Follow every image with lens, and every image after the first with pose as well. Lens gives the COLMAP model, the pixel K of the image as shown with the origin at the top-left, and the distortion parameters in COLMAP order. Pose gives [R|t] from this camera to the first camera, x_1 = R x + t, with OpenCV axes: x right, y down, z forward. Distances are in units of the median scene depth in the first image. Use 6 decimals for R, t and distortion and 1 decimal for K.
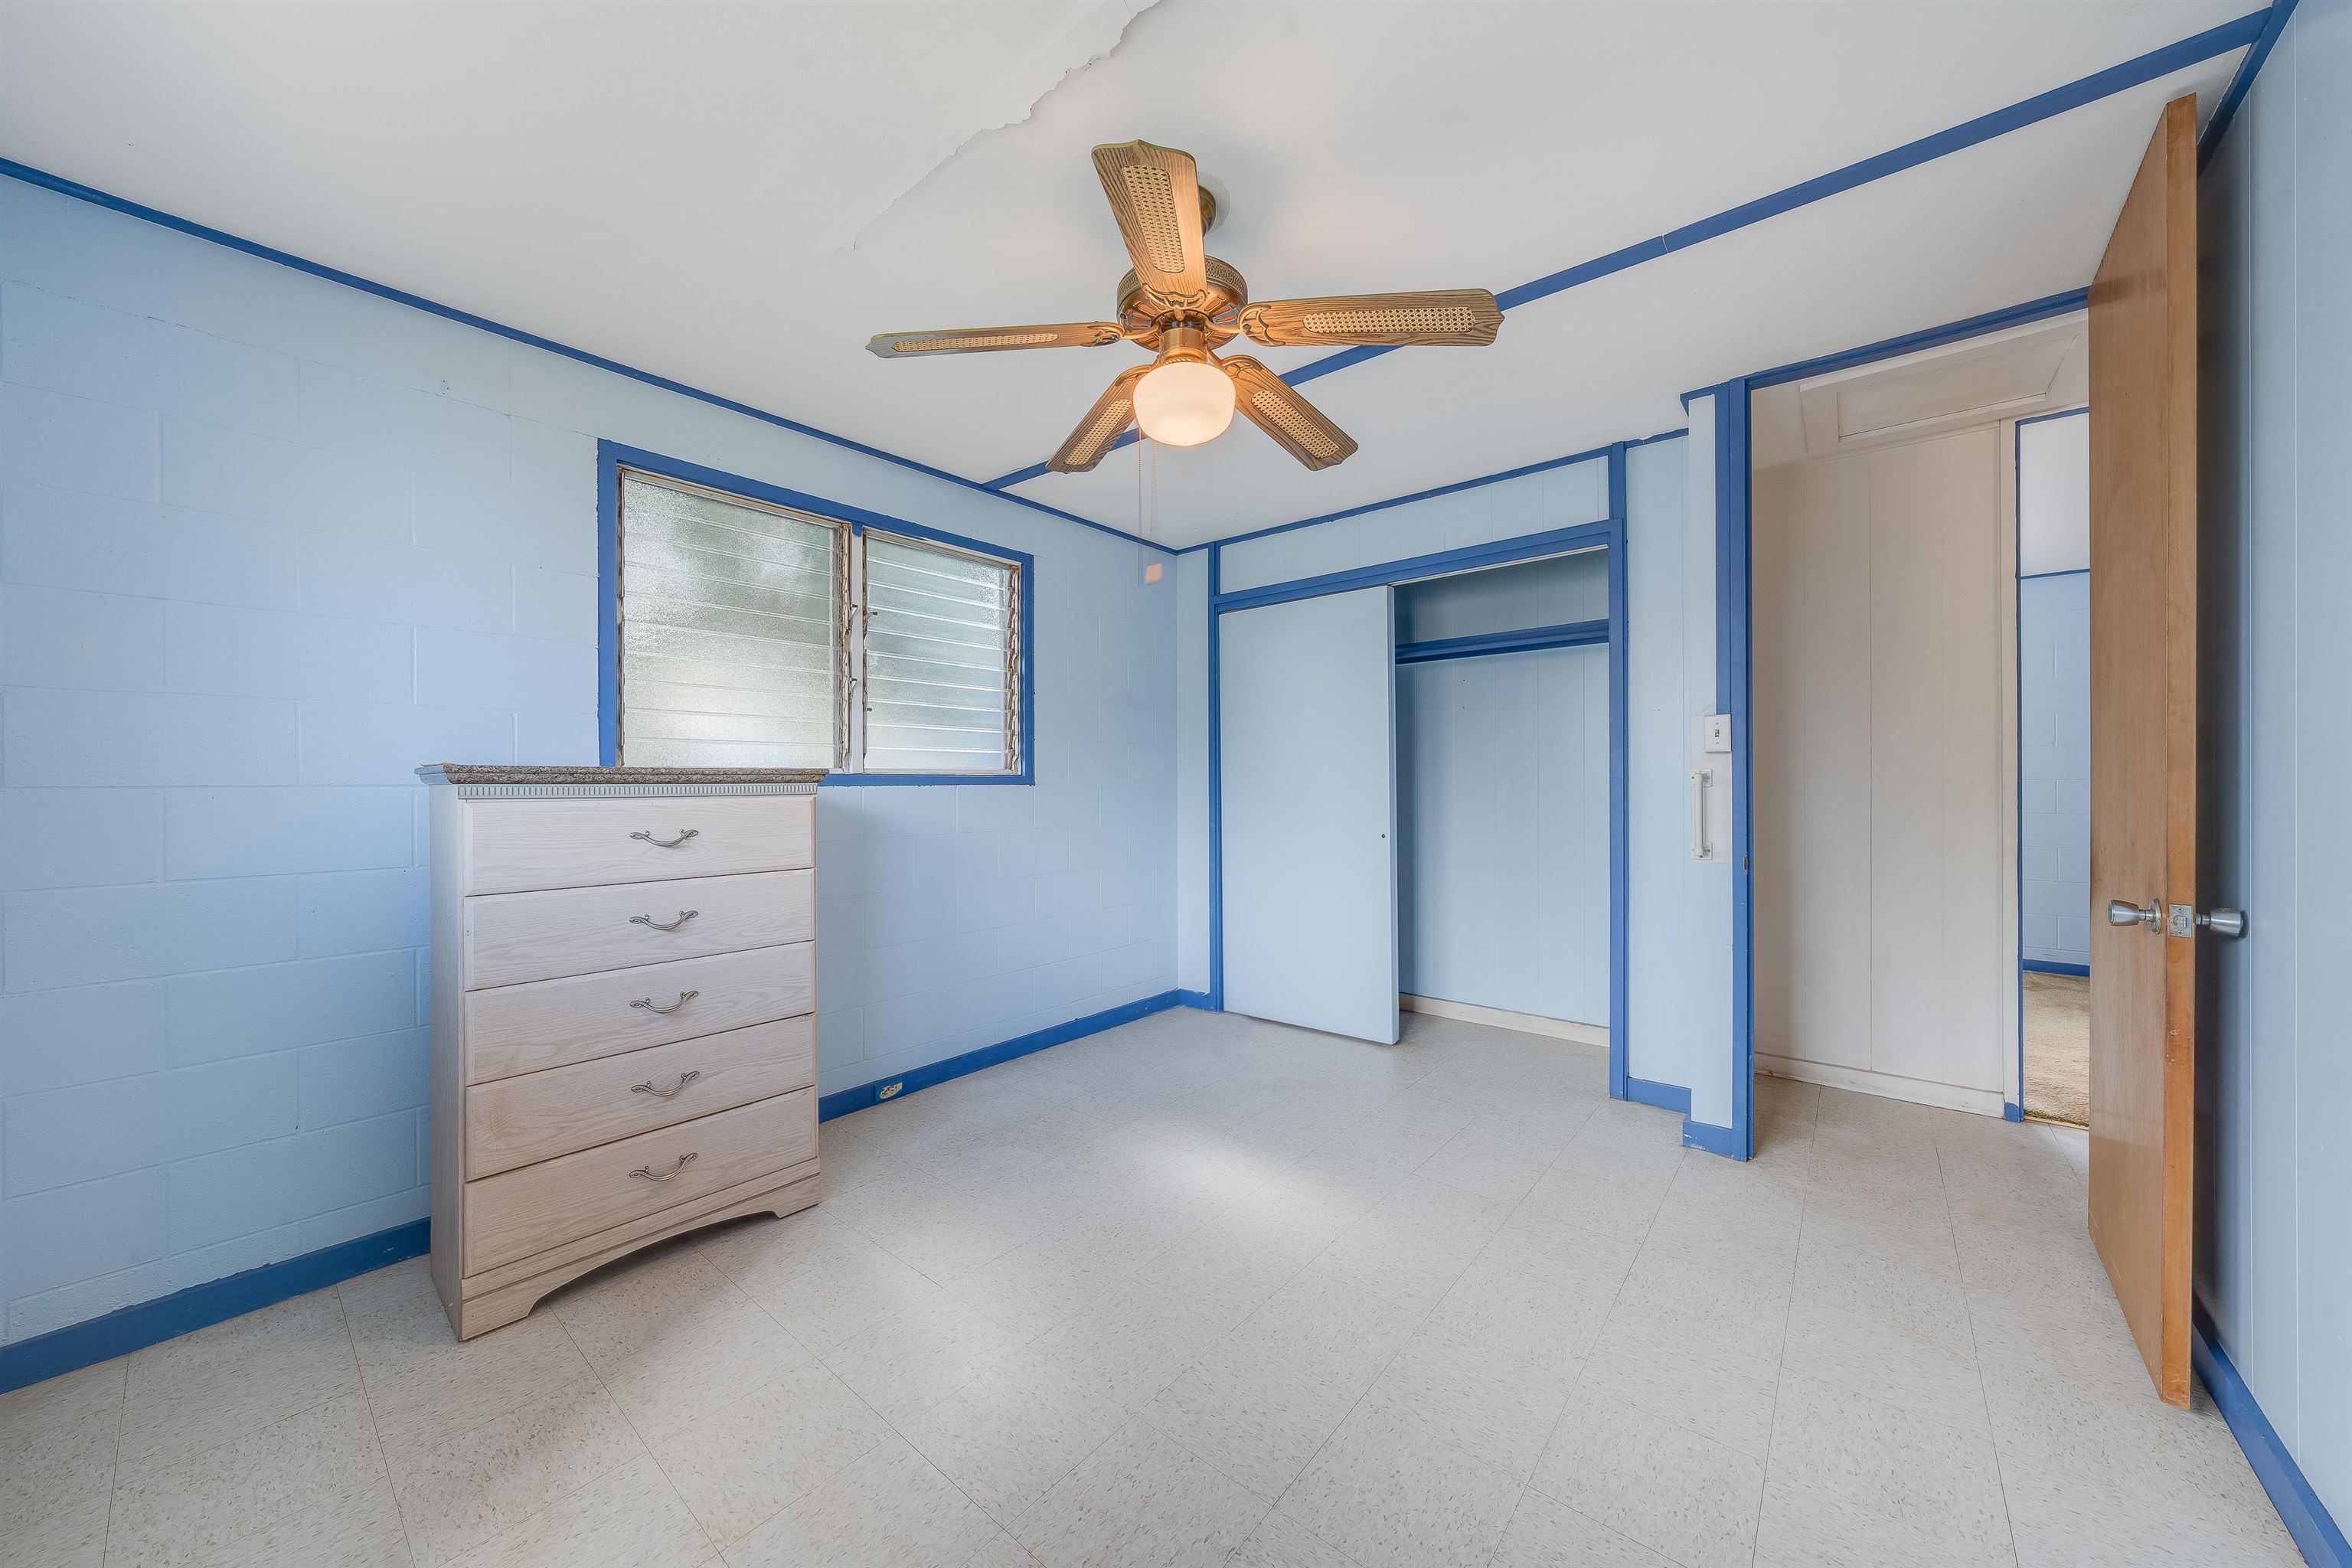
lens RADIAL K [[808.6, 0, 1178.0], [0, 808.6, 782.3], [0, 0, 1]] dist [-0.000912, -0.000003]
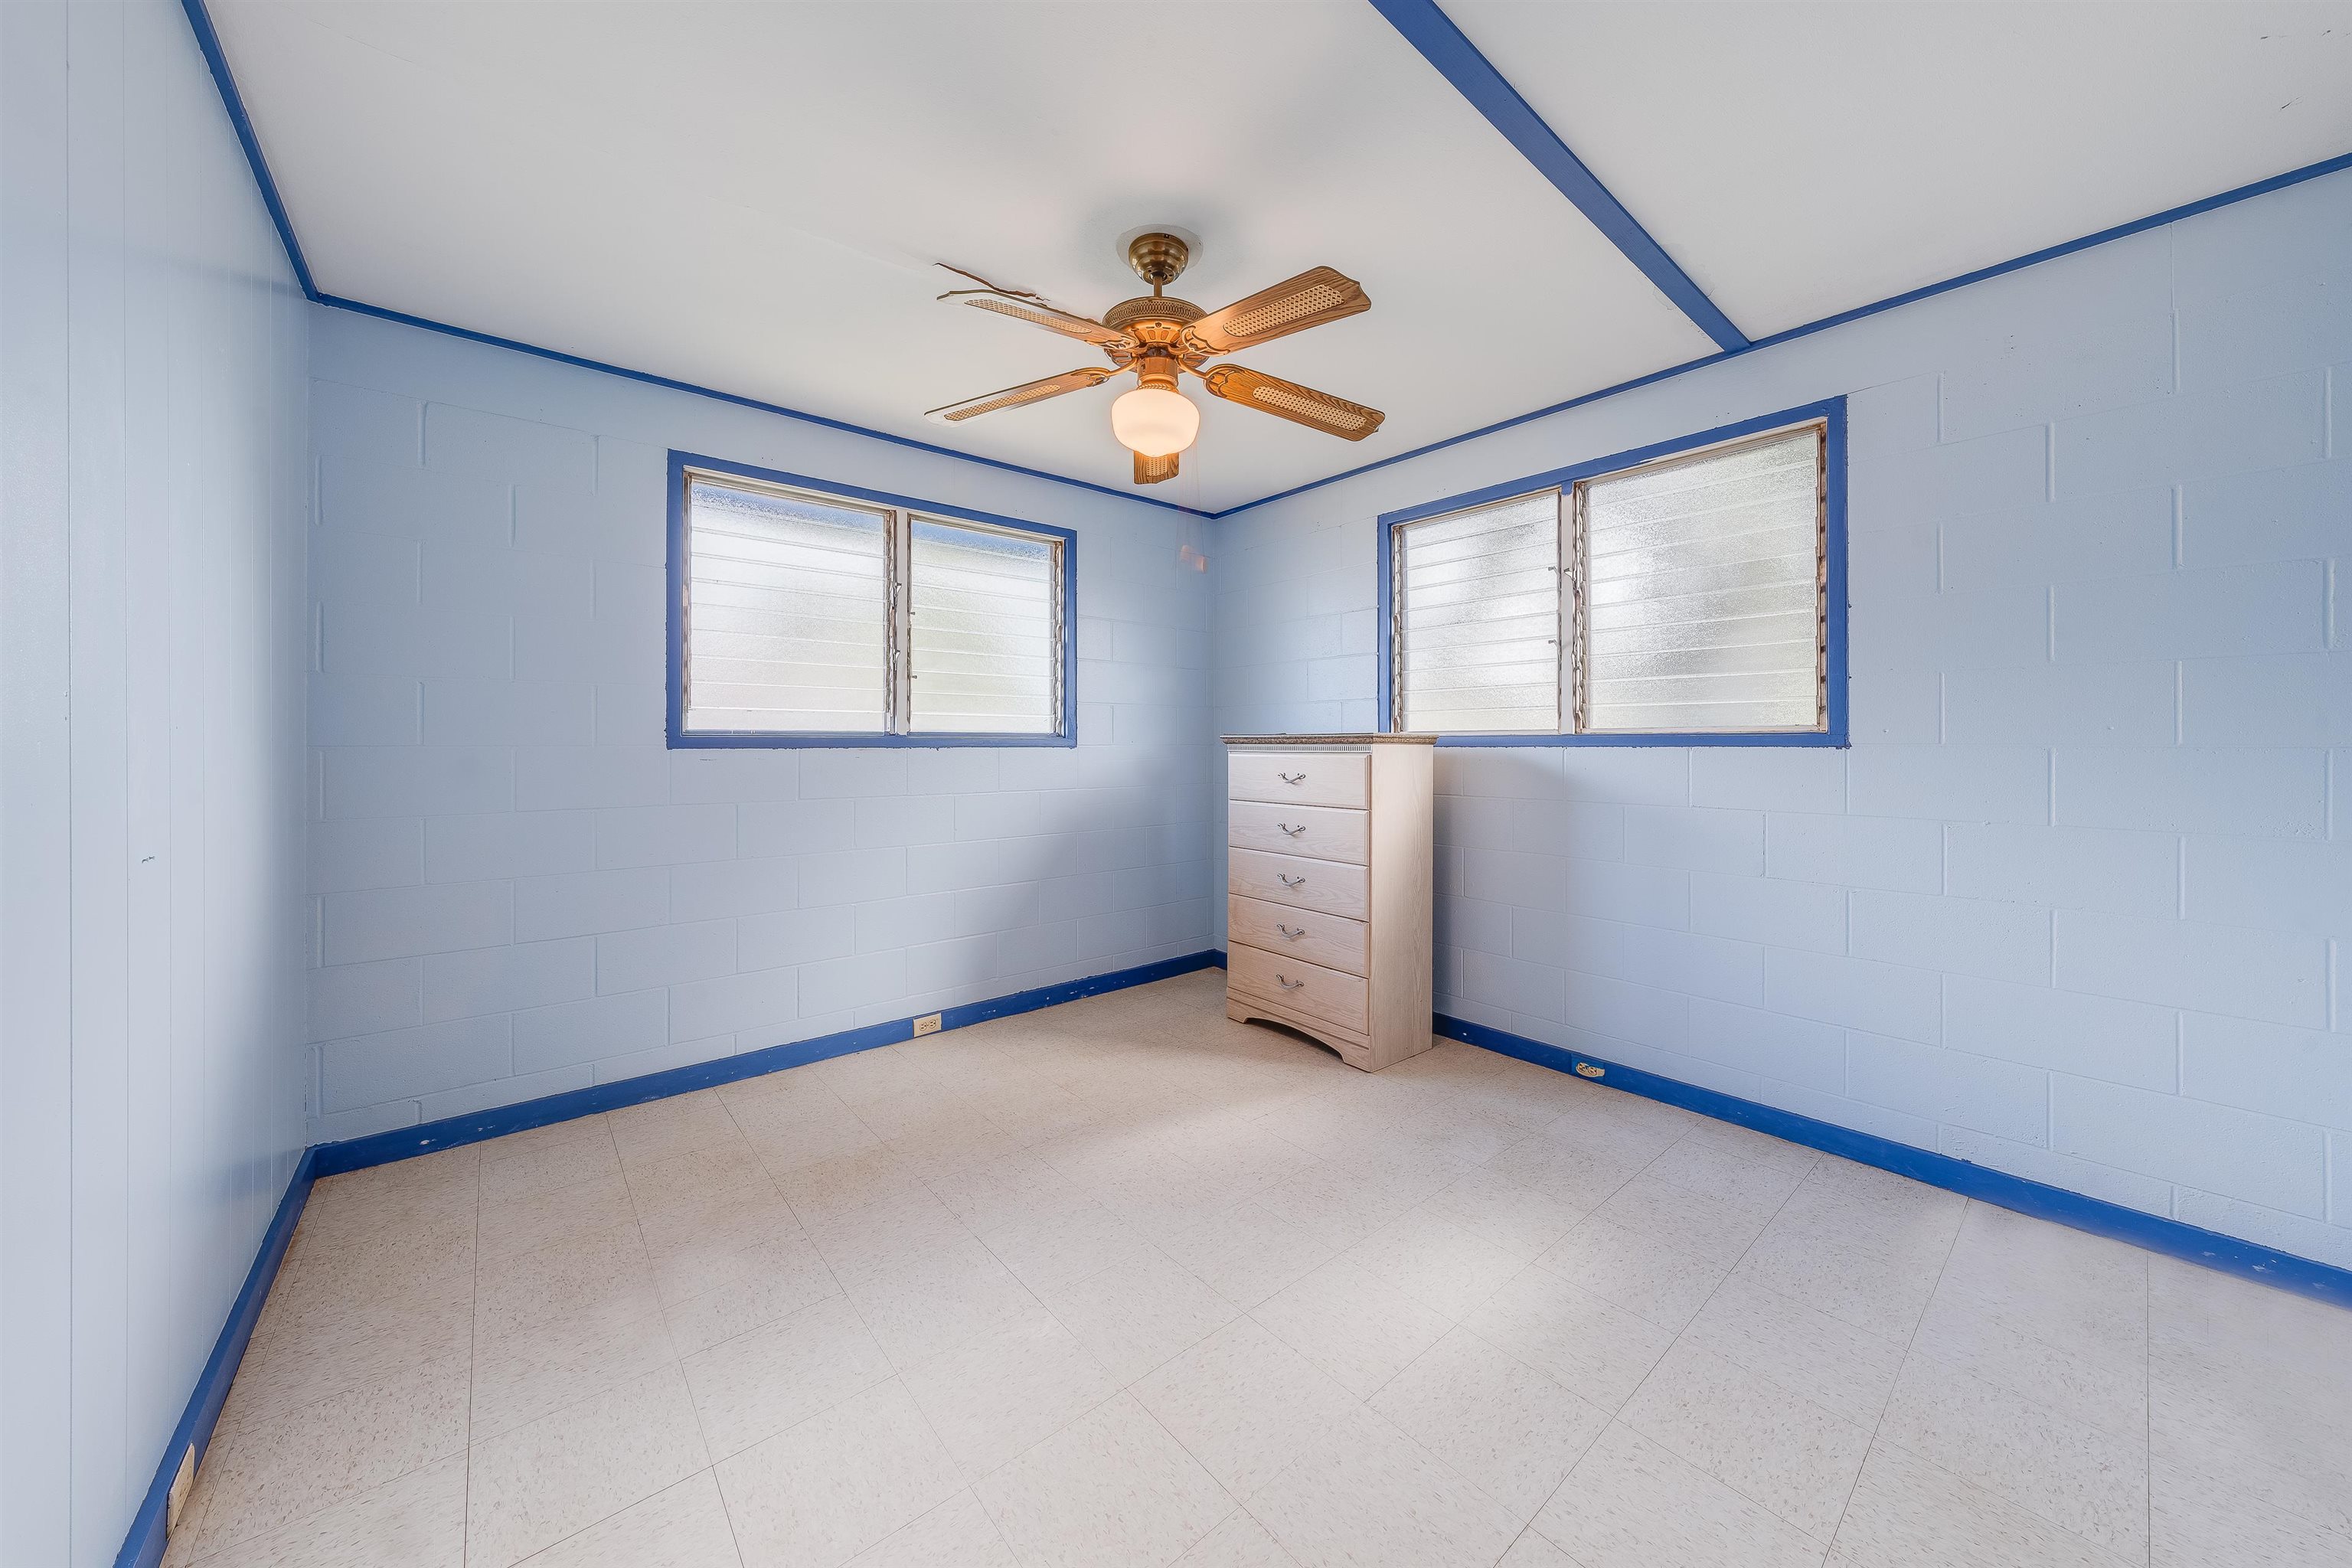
lens RADIAL K [[808.6, 0, 1194.4], [0, 808.6, 742.6], [0, 0, 1]] dist [-0.000912, -0.000003]
pose [[-0.149917, 0.002197, -0.988696, 0.959638], [0.001739, 0.999997, 0.001958, -0.004719], [0.988697, -0.001426, -0.149921, 1.024856]]
